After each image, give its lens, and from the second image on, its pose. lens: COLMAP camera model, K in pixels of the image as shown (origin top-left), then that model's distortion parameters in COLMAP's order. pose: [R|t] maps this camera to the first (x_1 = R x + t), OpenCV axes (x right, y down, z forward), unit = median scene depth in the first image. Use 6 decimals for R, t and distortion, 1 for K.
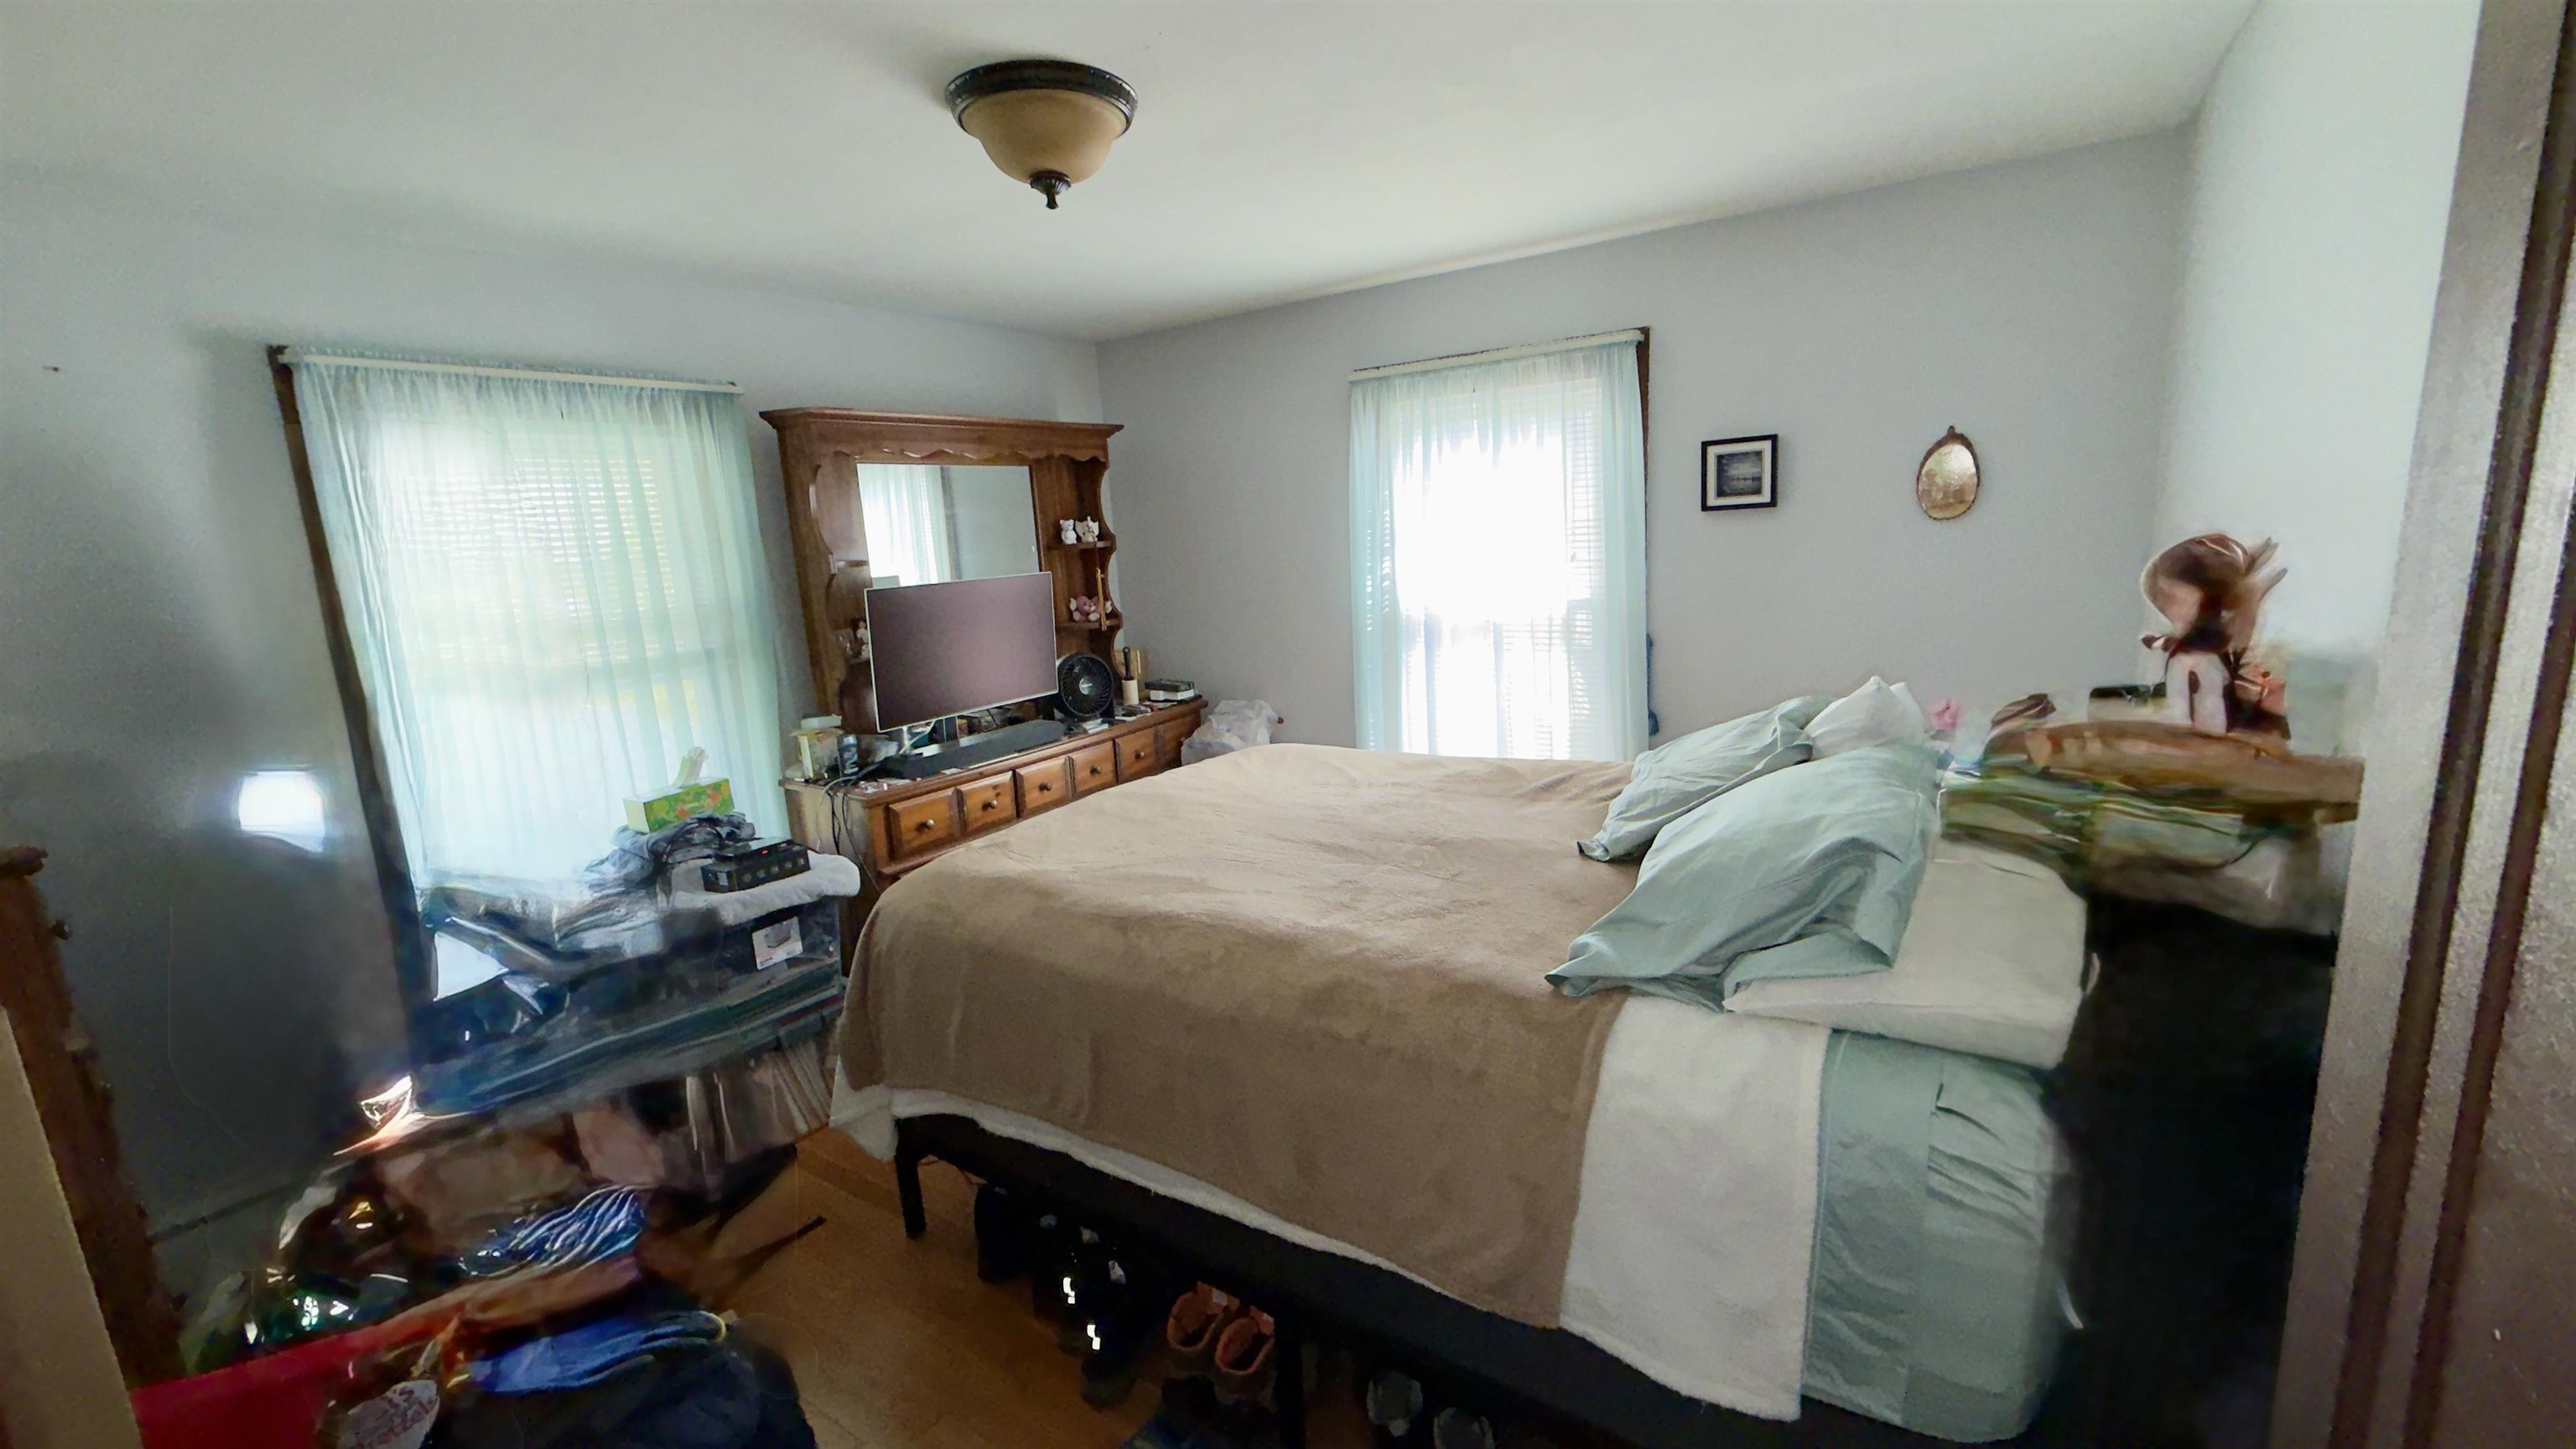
lens RADIAL K [[1033.9, 0, 1277.1], [0, 1033.9, 729.8], [0, 0, 1]] dist [0.000264, 0.000193]
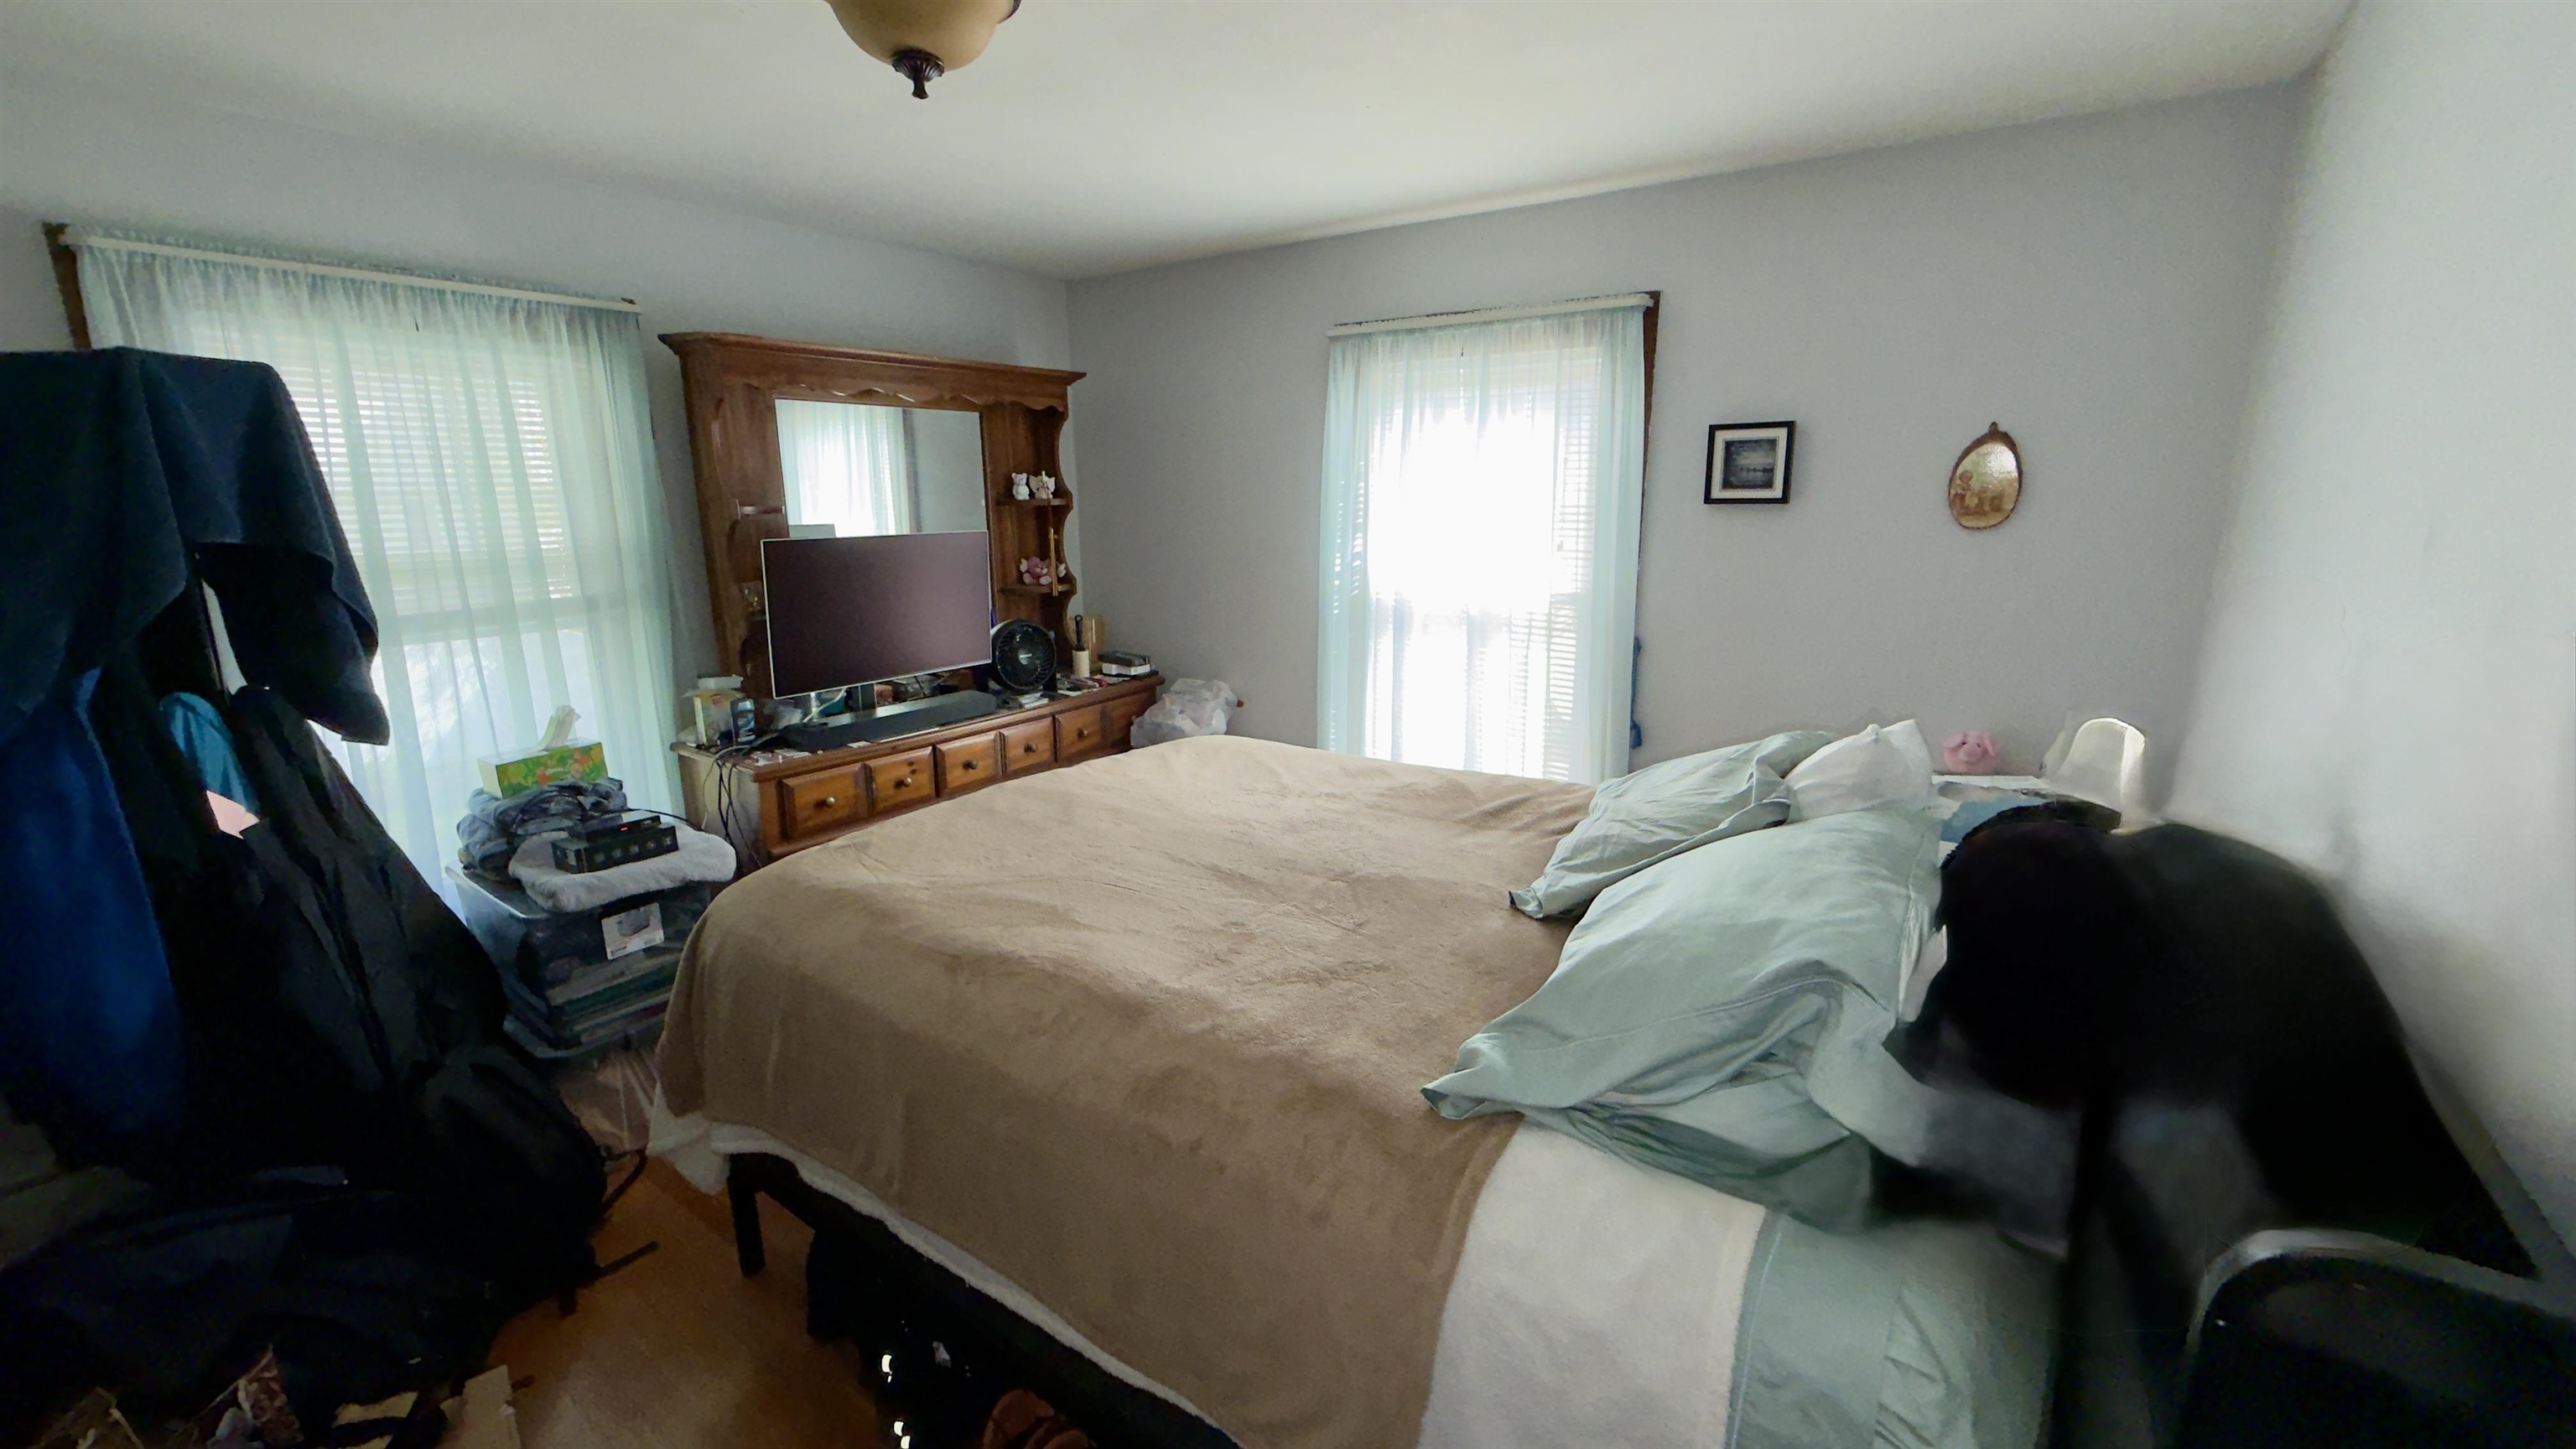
lens RADIAL K [[1015.8, 0, 1288.0], [0, 1015.8, 724.5], [0, 0, 1]] dist [0.000270, 0.000297]
pose [[0.998225, 0.058037, -0.013389, 0.082220], [-0.057526, 0.997701, 0.035827, -0.035205], [0.015438, -0.034993, 0.999268, 0.123035]]
